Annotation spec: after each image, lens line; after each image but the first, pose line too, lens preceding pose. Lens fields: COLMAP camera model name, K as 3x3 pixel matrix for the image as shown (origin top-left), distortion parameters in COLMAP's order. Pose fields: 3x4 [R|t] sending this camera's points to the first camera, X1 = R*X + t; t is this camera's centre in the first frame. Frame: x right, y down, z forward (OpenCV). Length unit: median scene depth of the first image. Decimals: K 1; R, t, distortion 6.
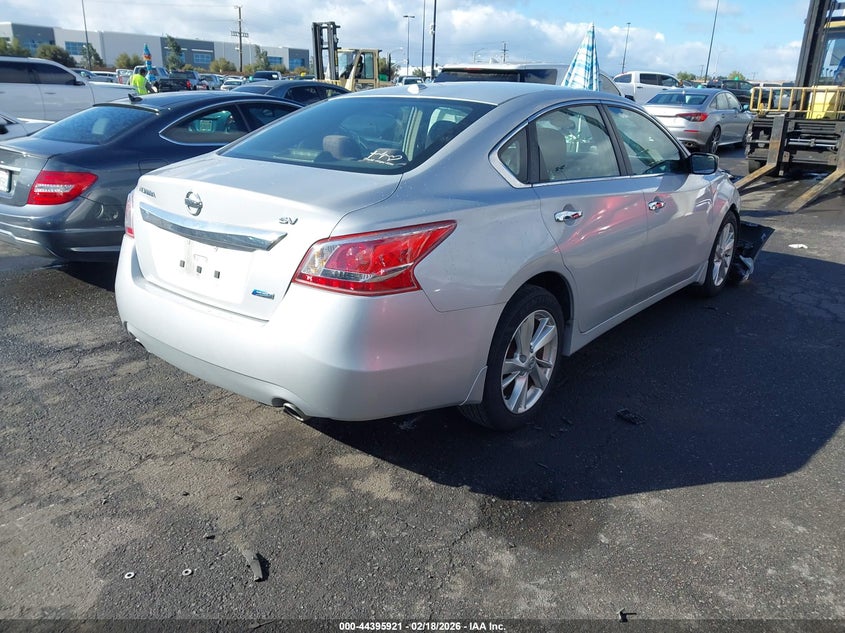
lens RADIAL K [[682.6, 0, 422.5], [0, 682.6, 316.5], [0, 0, 1]] dist [-0.009892, -0.010977]
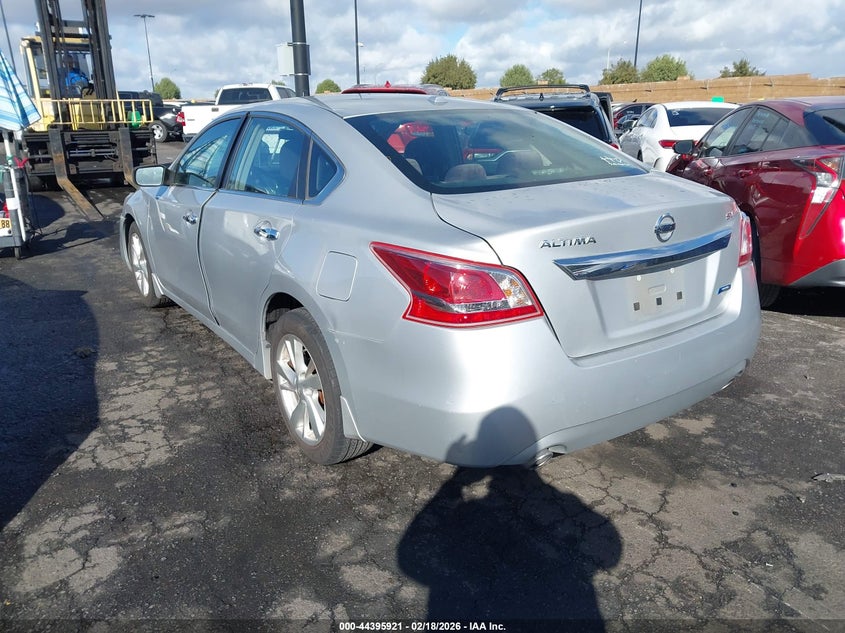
lens RADIAL K [[636.2, 0, 422.5], [0, 636.2, 316.5], [0, 0, 1]] dist [0.004888, 0.002512]
pose [[0.283417, -0.318464, 0.904575, -0.277050], [0.314211, 0.922021, 0.226159, -0.082953], [-0.906061, 0.220130, 0.361382, 0.224459]]
